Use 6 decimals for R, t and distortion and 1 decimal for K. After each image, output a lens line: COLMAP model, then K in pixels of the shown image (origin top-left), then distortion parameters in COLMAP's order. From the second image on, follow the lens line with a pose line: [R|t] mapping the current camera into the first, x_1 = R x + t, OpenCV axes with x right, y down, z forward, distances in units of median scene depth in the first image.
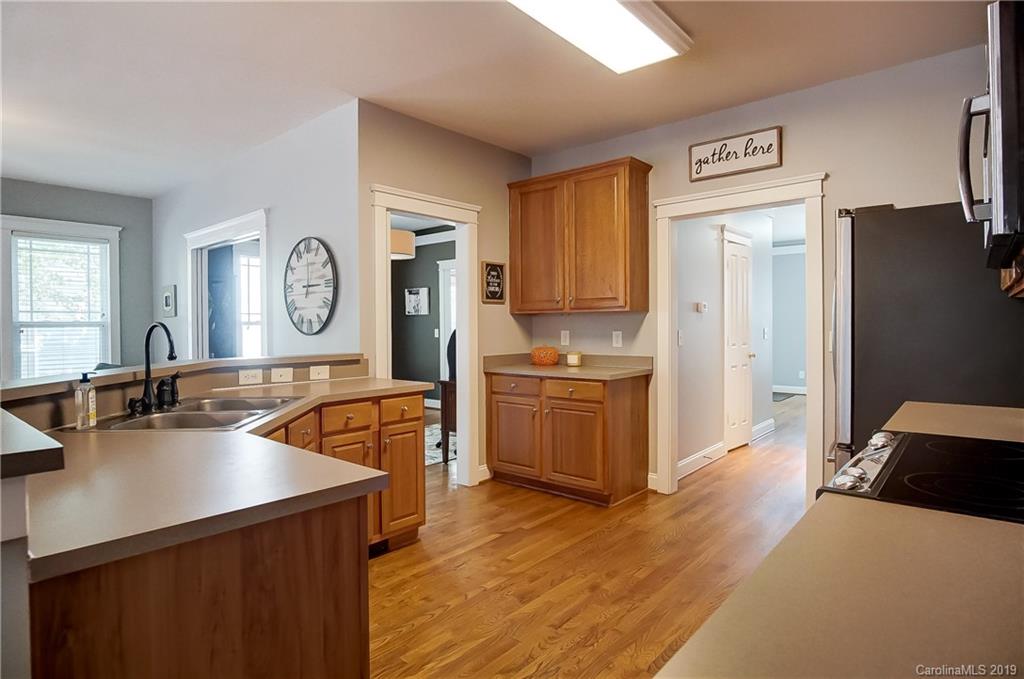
lens RADIAL K [[550.2, 0, 507.3], [0, 550.2, 336.2], [0, 0, 1]] dist [-0.031466, 0.007082]
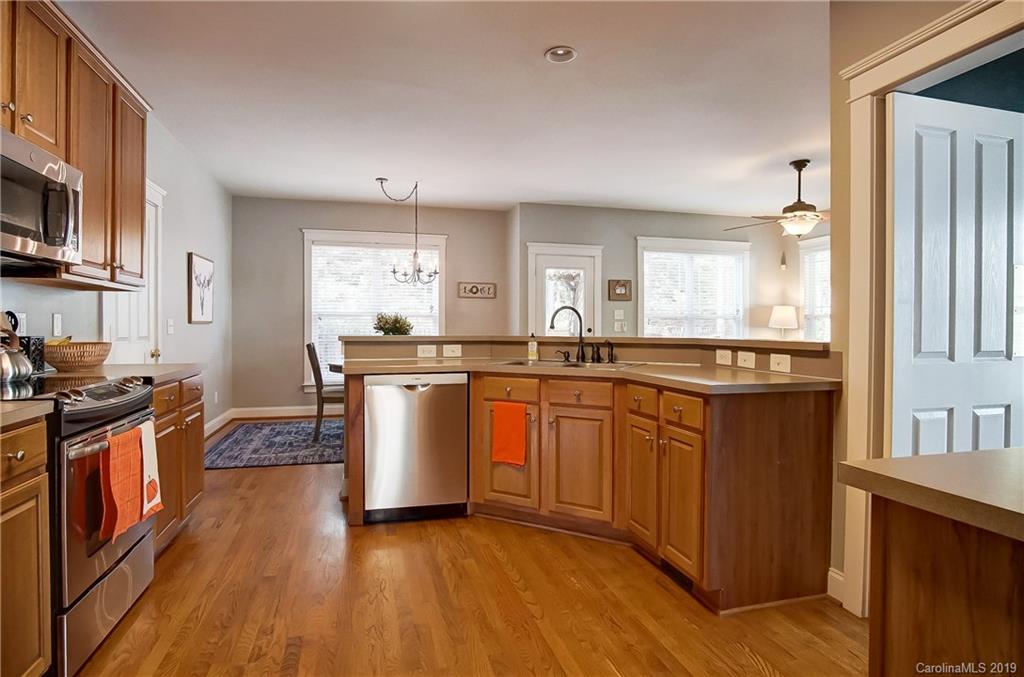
lens RADIAL K [[551.2, 0, 513.3], [0, 551.2, 334.4], [0, 0, 1]] dist [-0.021315, 0.000011]
pose [[-0.553219, 0.017319, -0.832856, 0.426723], [-0.011787, 0.999521, 0.028615, 0.006534], [0.832953, 0.025647, -0.552750, 0.913464]]
